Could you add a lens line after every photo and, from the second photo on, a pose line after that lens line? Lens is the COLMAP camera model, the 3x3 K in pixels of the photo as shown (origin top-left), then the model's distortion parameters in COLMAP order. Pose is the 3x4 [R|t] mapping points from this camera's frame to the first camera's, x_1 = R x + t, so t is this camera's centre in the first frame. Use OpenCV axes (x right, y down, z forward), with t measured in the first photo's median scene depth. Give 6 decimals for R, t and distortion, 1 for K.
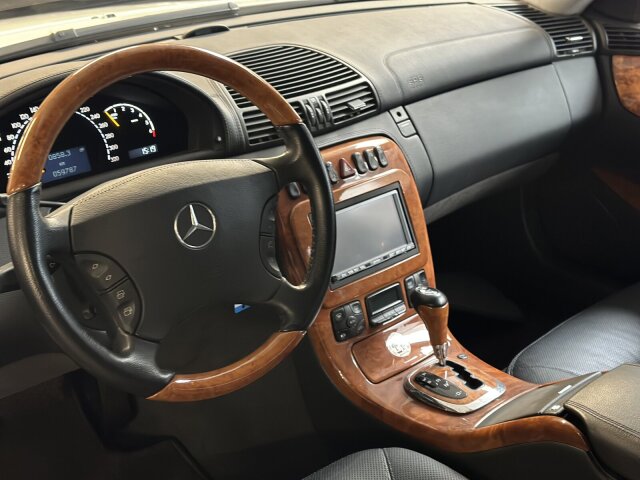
lens RADIAL K [[897.2, 0, 320.0], [0, 897.2, 240.0], [0, 0, 1]] dist [0.011767, -0.029381]
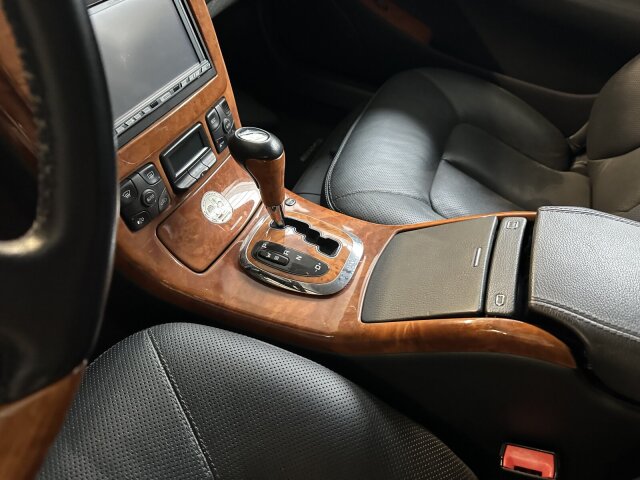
lens RADIAL K [[445.7, 0, 320.0], [0, 445.7, 240.0], [0, 0, 1]] dist [0.067378, -0.000816]
pose [[0.882845, -0.241652, 0.402726, 0.005303], [0.062486, 0.910289, 0.409231, -0.008362], [-0.465489, -0.336123, 0.818744, 0.648469]]
